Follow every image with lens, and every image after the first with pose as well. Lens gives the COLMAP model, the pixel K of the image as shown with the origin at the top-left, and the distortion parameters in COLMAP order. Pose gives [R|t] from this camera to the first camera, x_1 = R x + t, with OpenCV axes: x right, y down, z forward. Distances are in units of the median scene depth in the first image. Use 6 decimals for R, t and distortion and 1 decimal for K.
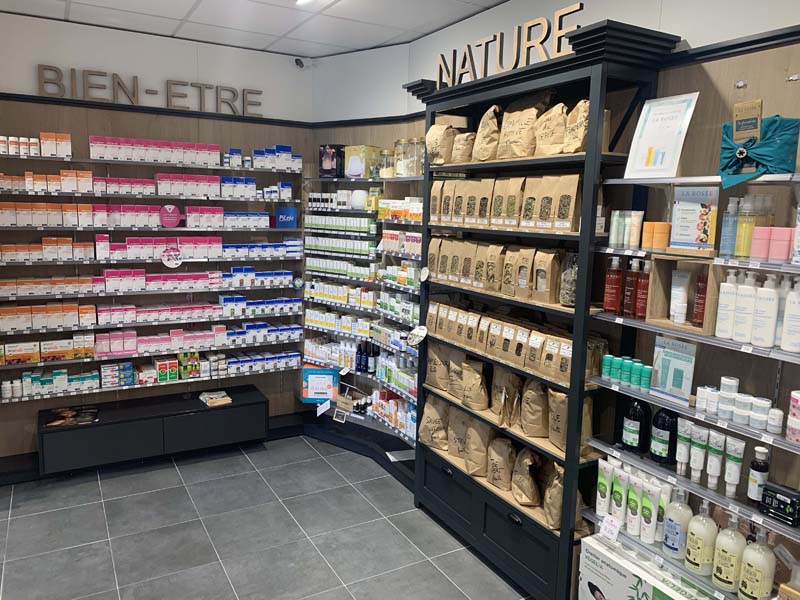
lens RADIAL K [[615.7, 0, 395.4], [0, 615.7, 296.8], [0, 0, 1]] dist [0.074721, -0.110155]
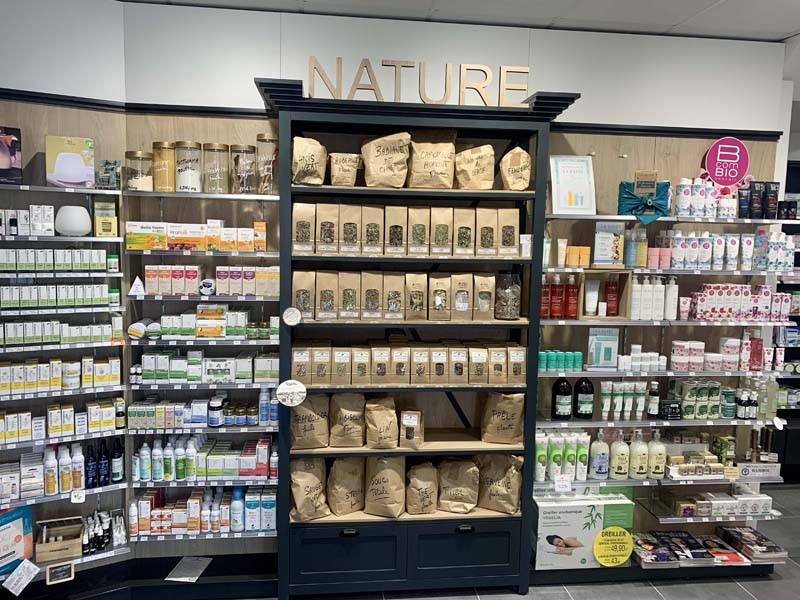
lens RADIAL K [[615.7, 0, 395.4], [0, 615.7, 296.8], [0, 0, 1]] dist [0.074721, -0.110155]
pose [[0.366419, -0.111141, 0.923788, -0.818977], [0.125876, 0.989634, 0.069134, -0.127131], [-0.921896, 0.090951, 0.376611, 0.705845]]
